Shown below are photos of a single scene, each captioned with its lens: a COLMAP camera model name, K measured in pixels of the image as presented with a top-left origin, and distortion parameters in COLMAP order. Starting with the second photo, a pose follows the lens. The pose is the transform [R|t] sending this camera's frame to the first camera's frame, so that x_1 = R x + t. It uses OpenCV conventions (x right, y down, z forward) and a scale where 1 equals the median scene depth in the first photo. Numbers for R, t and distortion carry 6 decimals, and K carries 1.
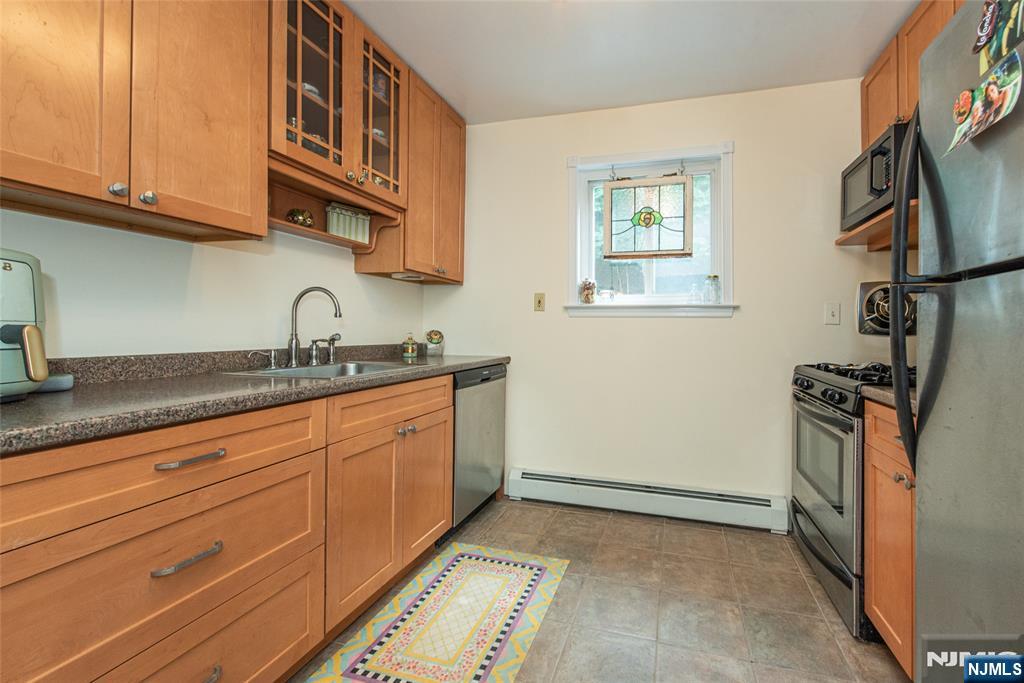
lens RADIAL K [[423.5, 0, 559.1], [0, 423.5, 332.2], [0, 0, 1]] dist [-0.000196, -0.000149]
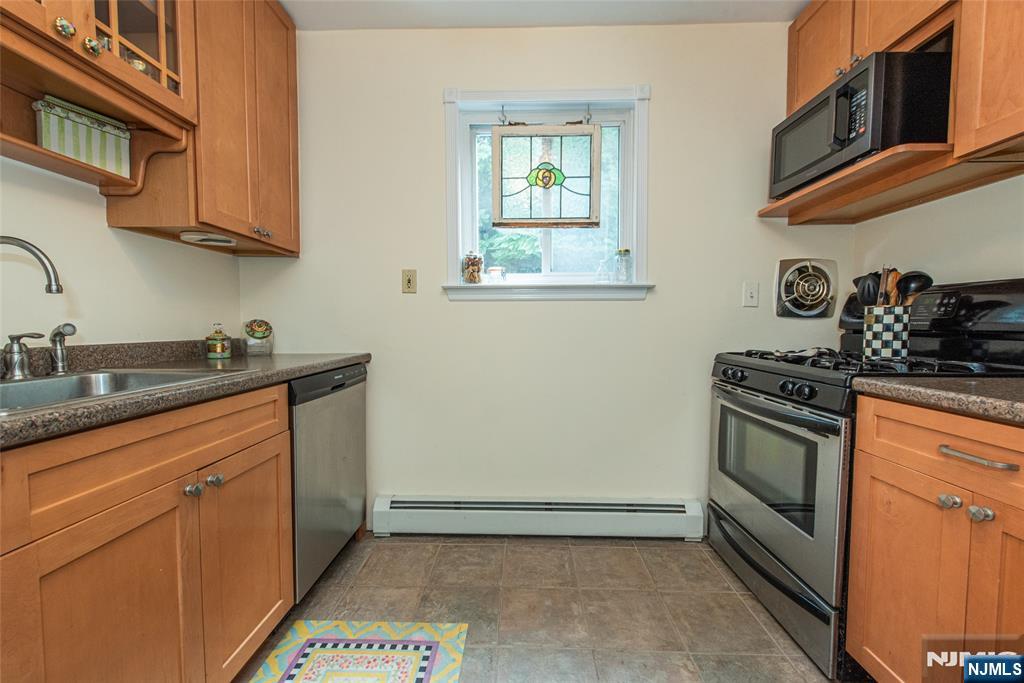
lens RADIAL K [[420.2, 0, 512.0], [0, 420.2, 341.5], [0, 0, 1]] dist [0.001666, -0.000474]
pose [[0.971116, -0.023969, 0.237402, -0.060440], [0.014904, 0.999092, 0.039907, 0.012590], [-0.238143, -0.035216, 0.970591, 0.264049]]
